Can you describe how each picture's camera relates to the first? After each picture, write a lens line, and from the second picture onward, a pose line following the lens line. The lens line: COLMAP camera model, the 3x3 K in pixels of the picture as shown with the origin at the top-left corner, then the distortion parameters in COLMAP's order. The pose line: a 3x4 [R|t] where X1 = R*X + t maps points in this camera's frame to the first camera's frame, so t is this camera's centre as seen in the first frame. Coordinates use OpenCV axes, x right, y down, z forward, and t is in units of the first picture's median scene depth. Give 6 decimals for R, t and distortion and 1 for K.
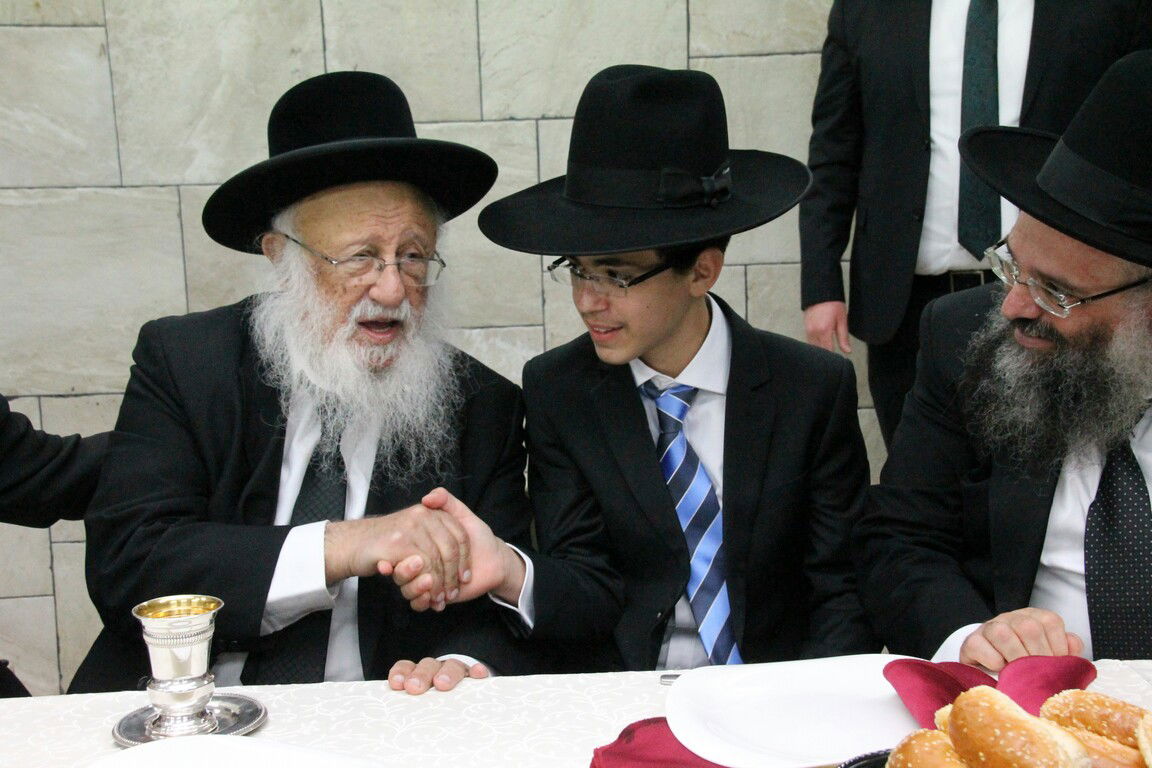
lens RADIAL K [[1520.8, 0, 564.3], [0, 1520.8, 392.3], [0, 0, 1]] dist [0.228738, 0.000000]
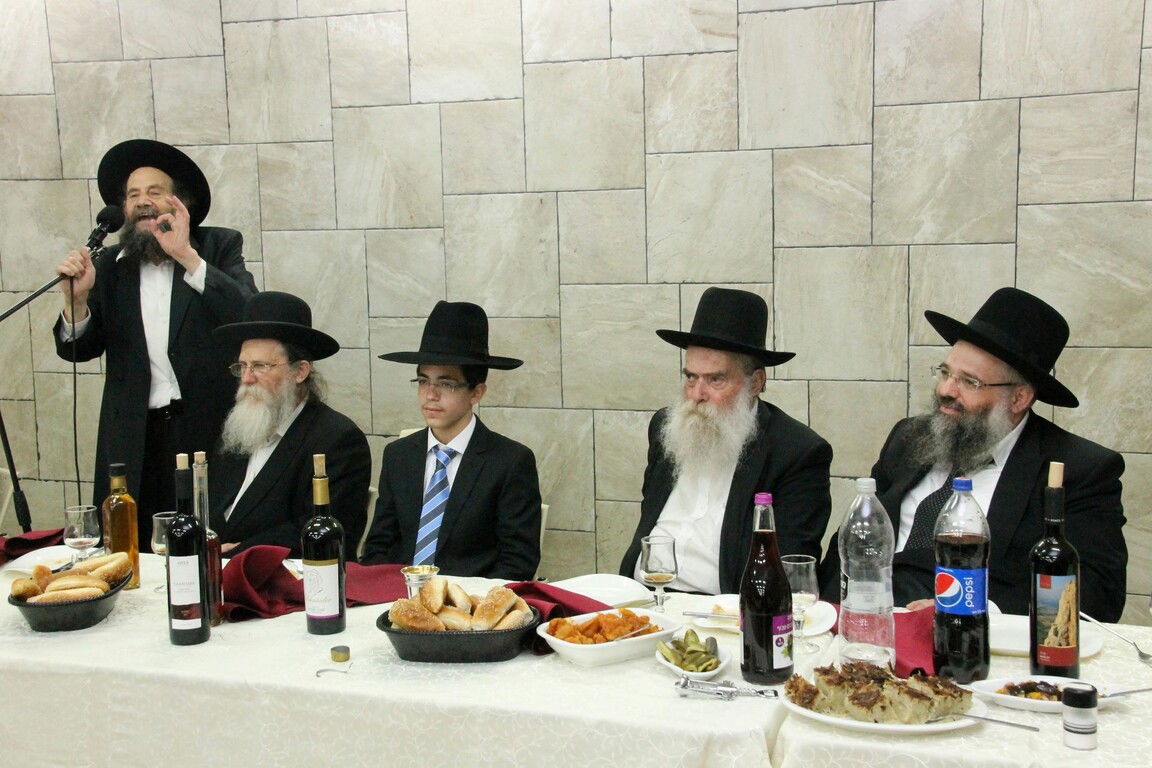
lens RADIAL K [[1520.8, 0, 584.8], [0, 1520.8, 390.7], [0, 0, 1]] dist [0.228738, 0.000000]
pose [[0.932174, 0.051442, -0.358338, 0.467778], [-0.059575, 0.998155, -0.011685, -0.042322], [0.357076, 0.032240, 0.933519, -0.517045]]
